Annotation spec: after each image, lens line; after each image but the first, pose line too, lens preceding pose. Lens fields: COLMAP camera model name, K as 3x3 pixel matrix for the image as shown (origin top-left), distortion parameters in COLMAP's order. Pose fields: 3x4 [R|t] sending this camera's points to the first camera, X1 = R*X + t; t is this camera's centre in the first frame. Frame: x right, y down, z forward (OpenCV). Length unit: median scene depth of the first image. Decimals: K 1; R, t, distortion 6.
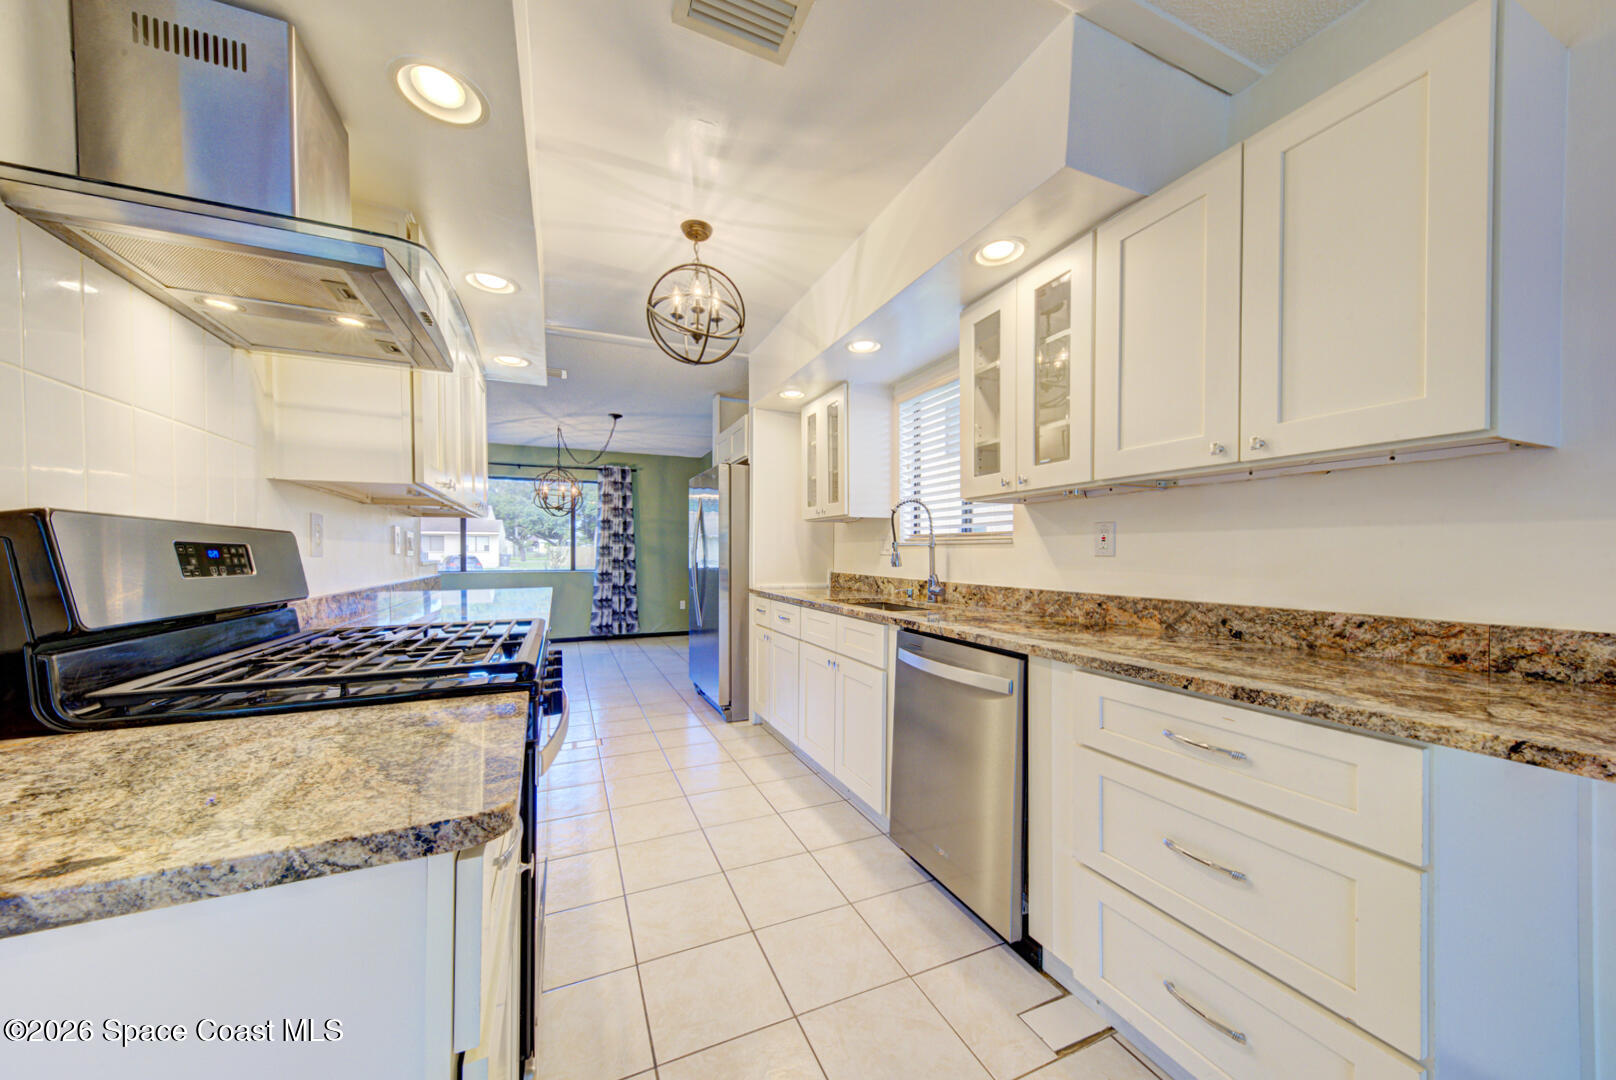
lens RADIAL K [[555.3, 0, 797.5], [0, 555.3, 556.2], [0, 0, 1]] dist [0.002727, -0.000972]
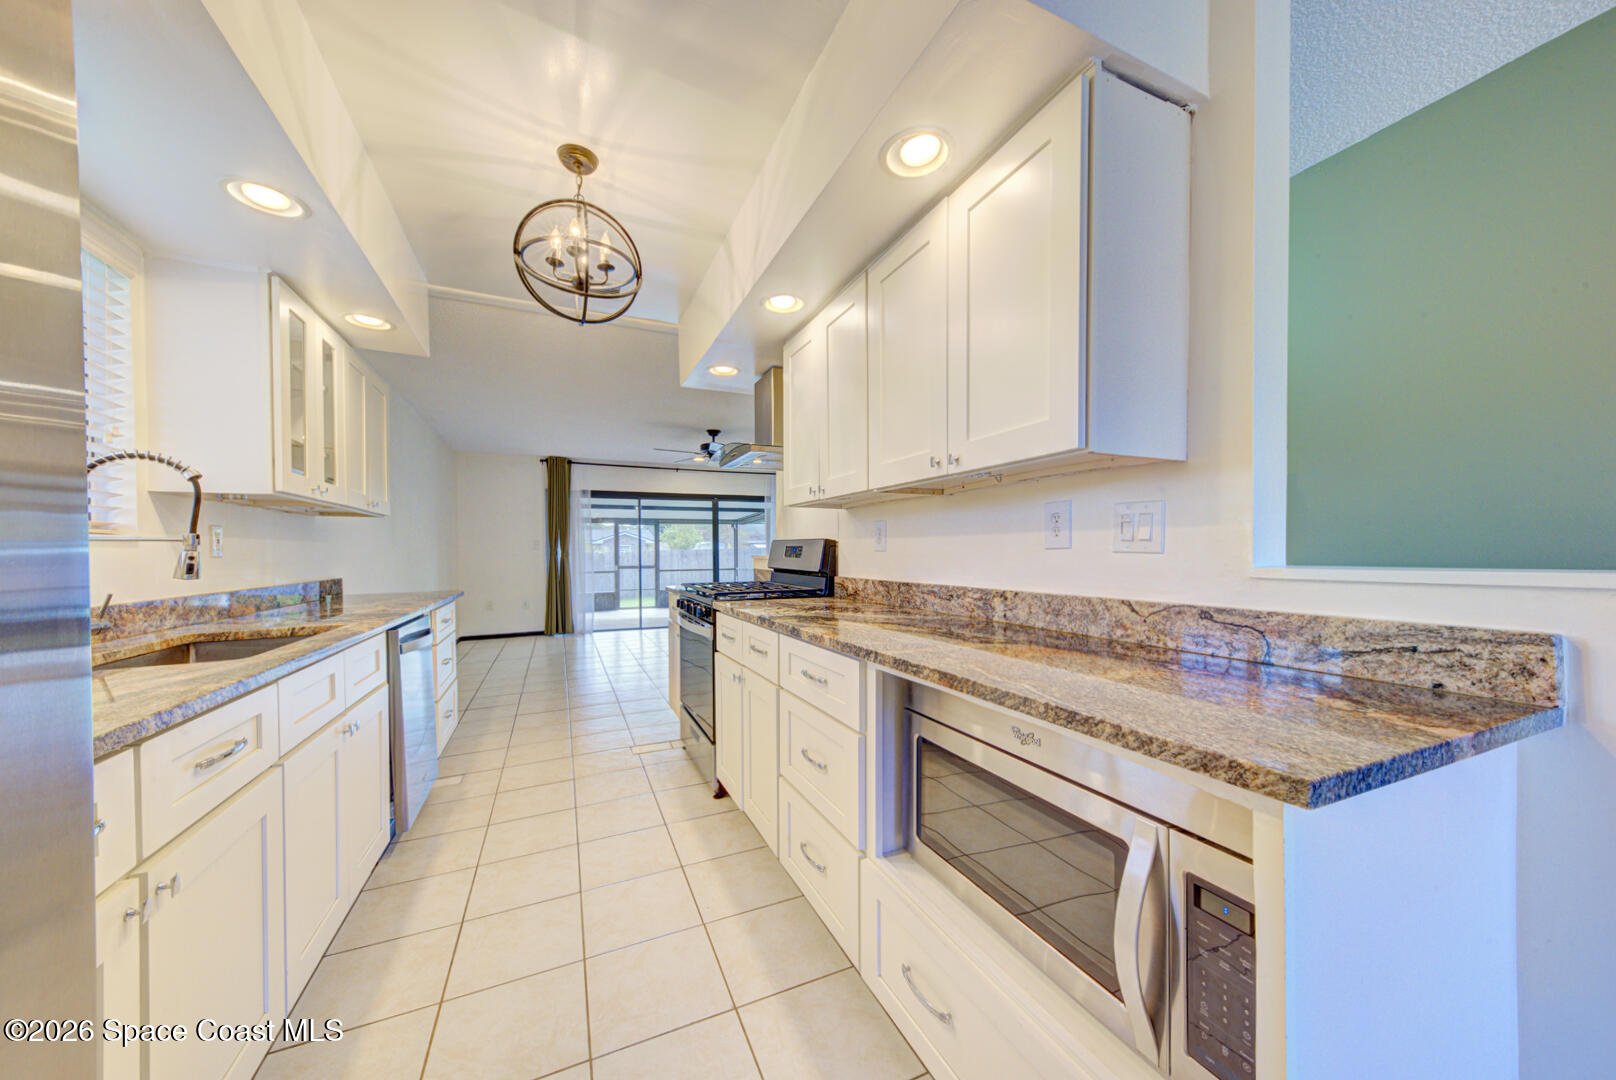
lens RADIAL K [[555.3, 0, 807.6], [0, 555.3, 557.3], [0, 0, 1]] dist [0.002727, -0.000972]
pose [[-0.999732, 0.010847, -0.020461, -0.452505], [0.010451, 0.999758, 0.019341, -0.006841], [0.020666, 0.019122, -0.999604, 1.665905]]
